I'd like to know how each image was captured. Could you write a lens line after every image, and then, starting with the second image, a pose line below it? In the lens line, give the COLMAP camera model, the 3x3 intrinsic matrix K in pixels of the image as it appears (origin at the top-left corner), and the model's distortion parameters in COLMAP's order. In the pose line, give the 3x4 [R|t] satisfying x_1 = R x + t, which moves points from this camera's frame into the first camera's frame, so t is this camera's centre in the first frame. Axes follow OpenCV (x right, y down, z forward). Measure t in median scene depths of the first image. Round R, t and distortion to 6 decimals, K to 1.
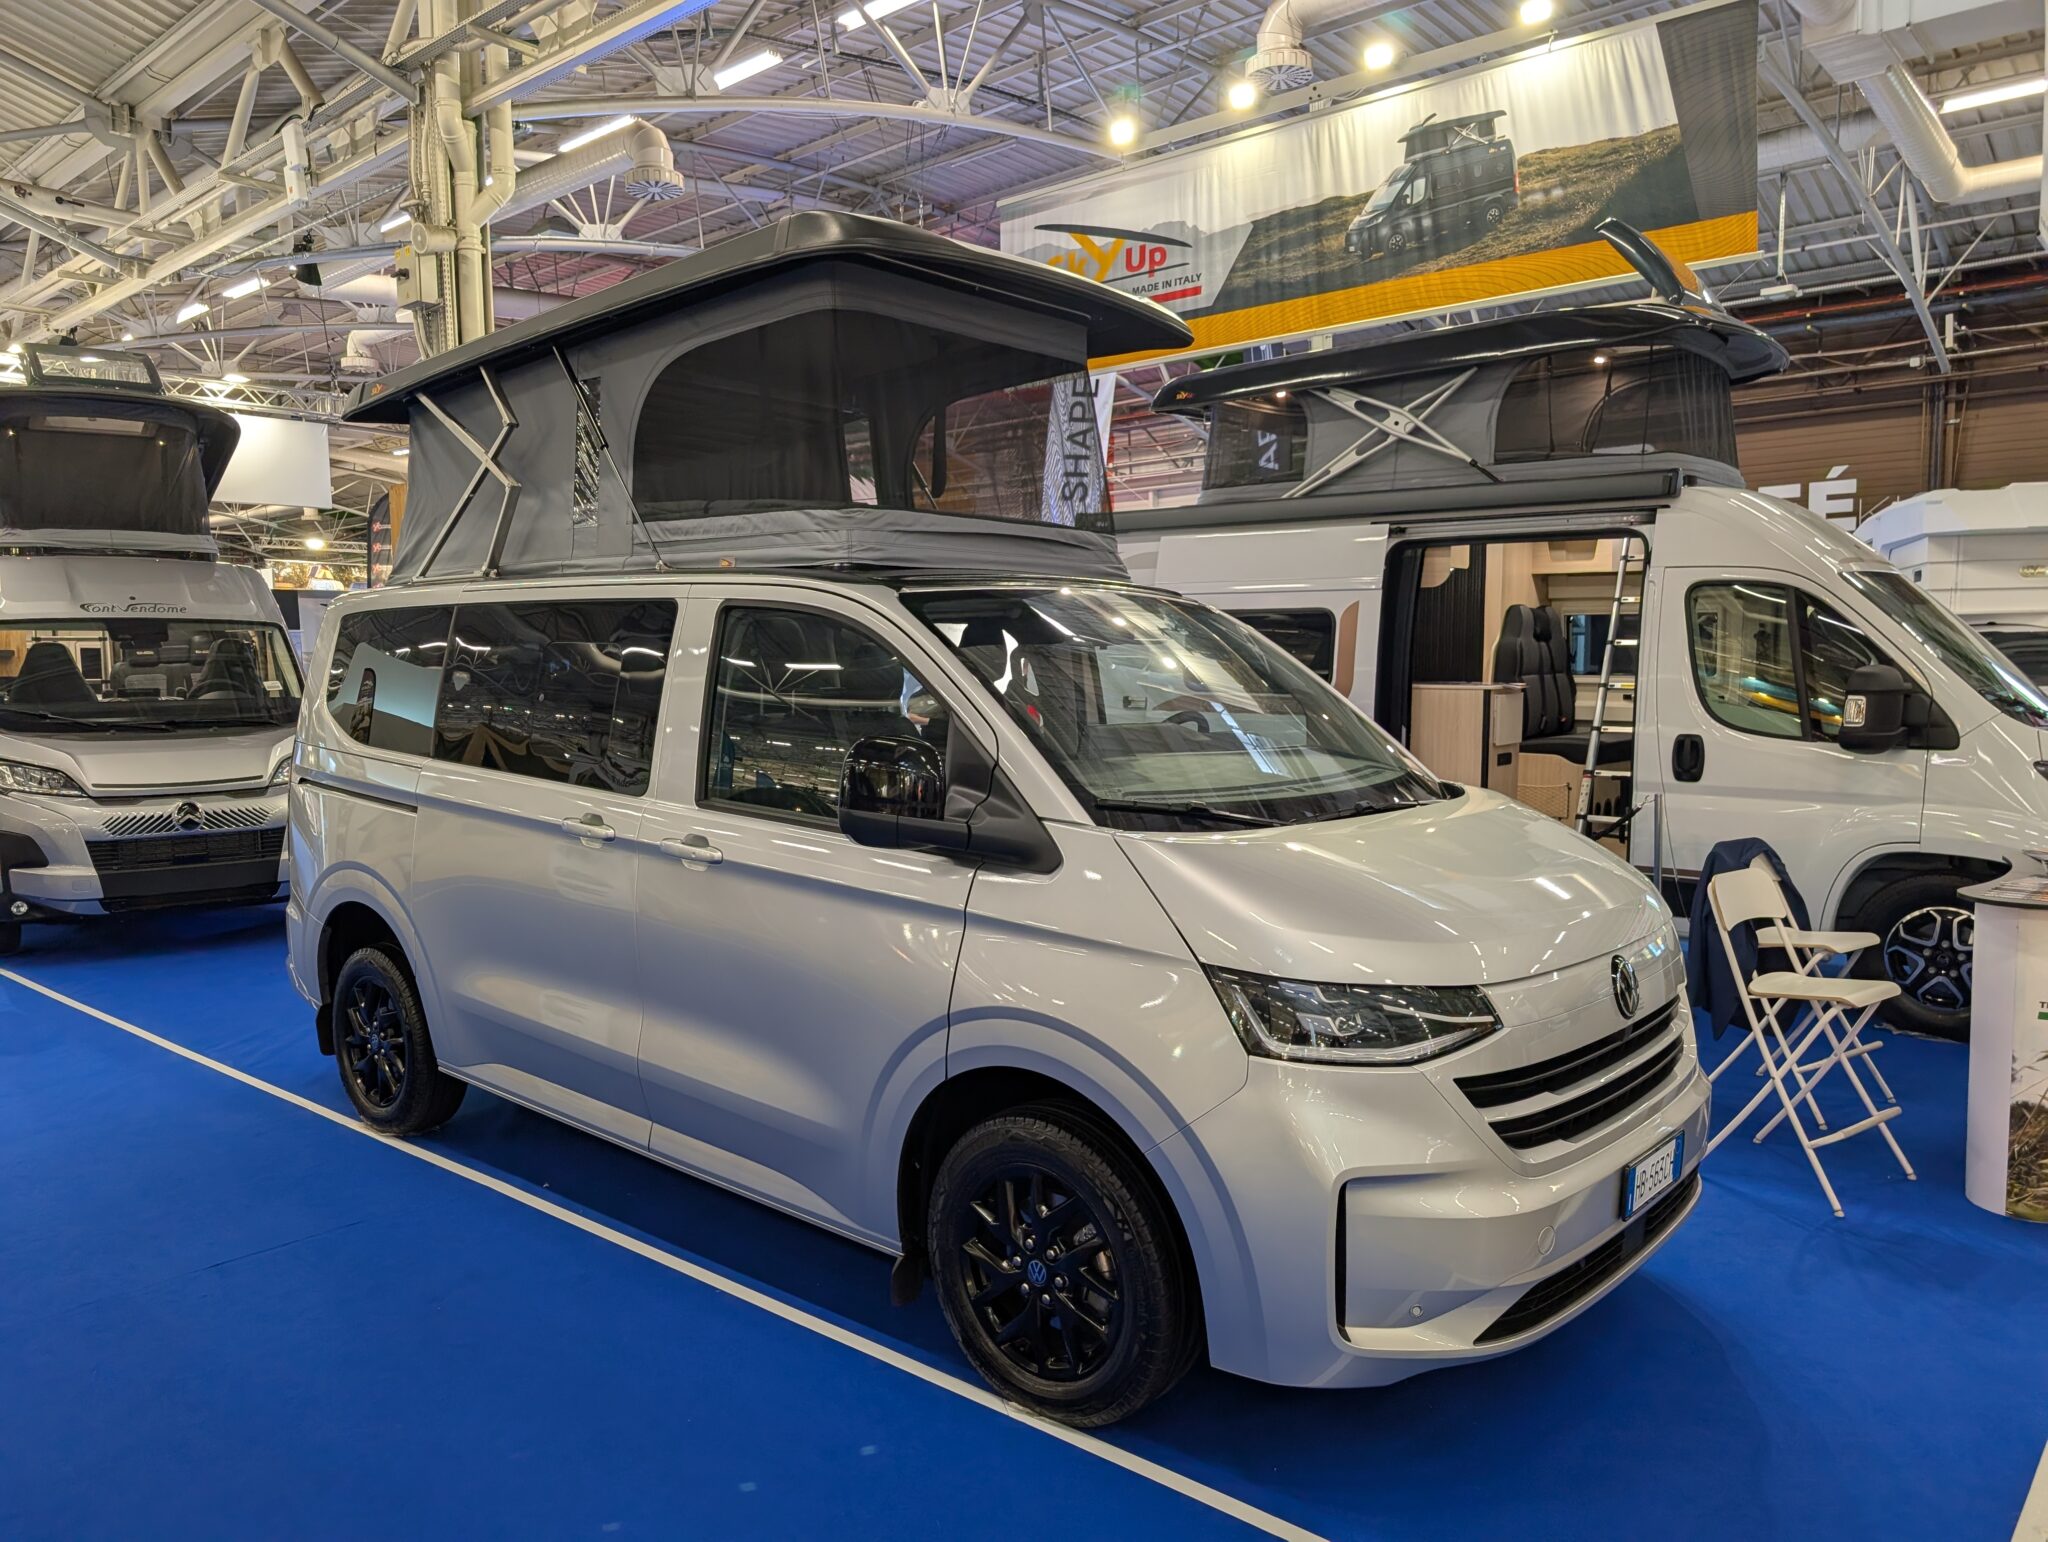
lens RADIAL K [[1458.7, 0, 1016.7], [0, 1458.7, 759.8], [0, 0, 1]] dist [0.019805, -0.007686]
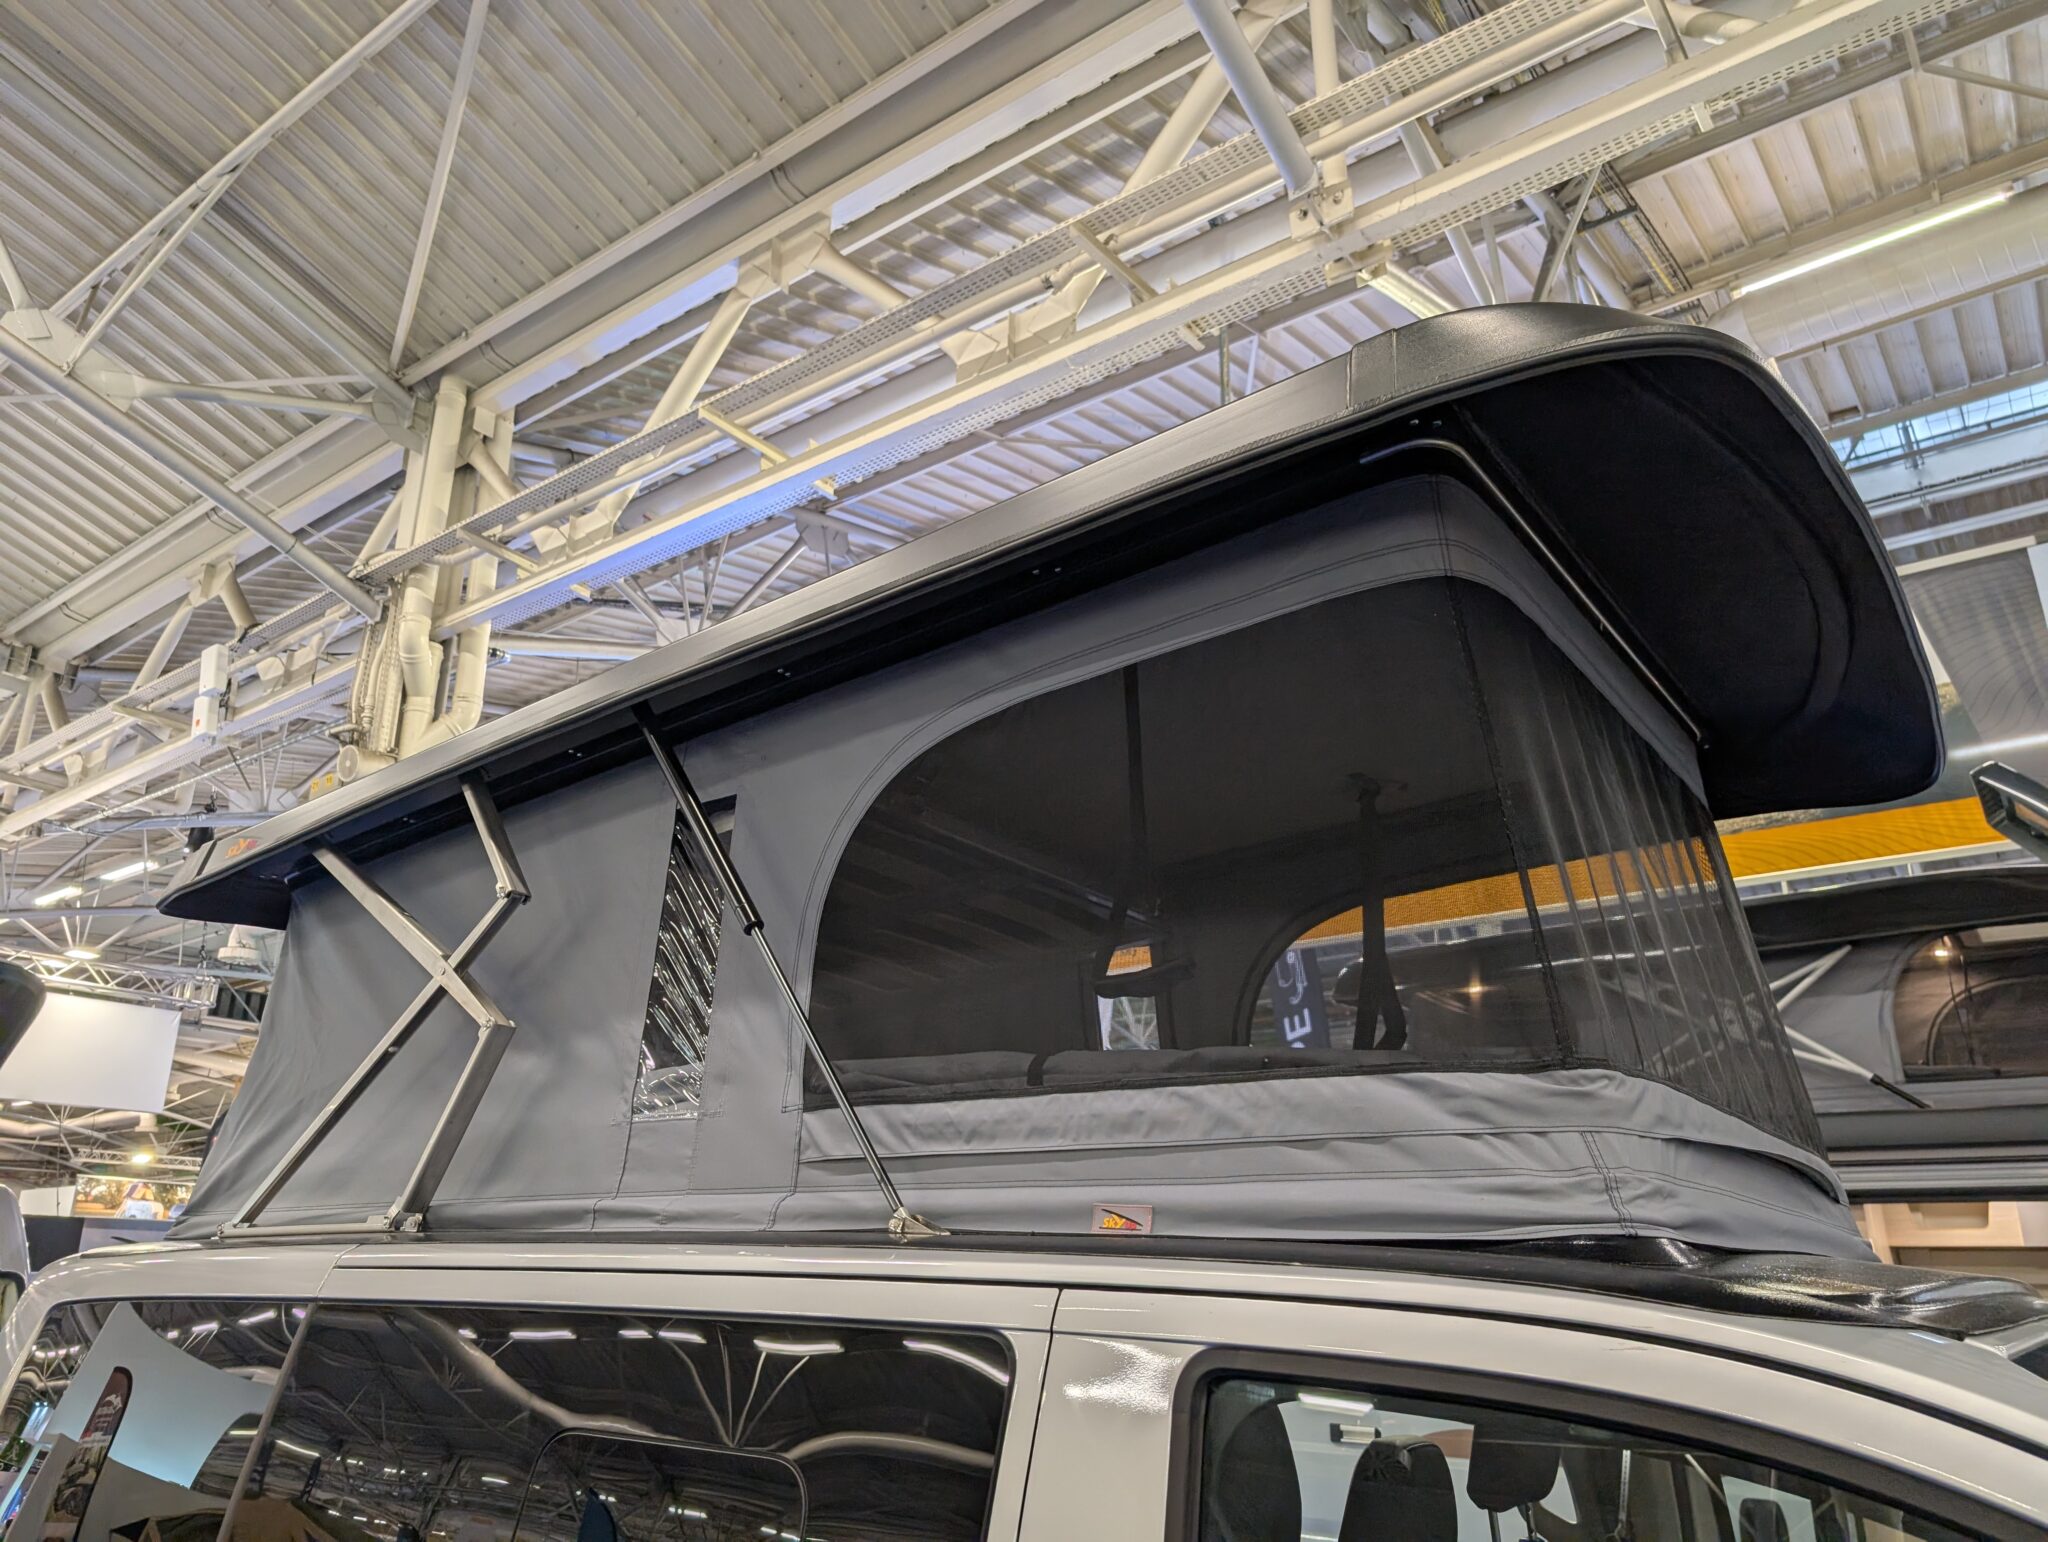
lens RADIAL K [[1458.7, 0, 1009.2], [0, 1458.7, 791.8], [0, 0, 1]] dist [0.019805, -0.007686]
pose [[0.996907, 0.044542, 0.064750, -0.108144], [-0.015396, 0.918603, -0.394881, -0.038219], [-0.077069, 0.392663, 0.916448, 0.269228]]
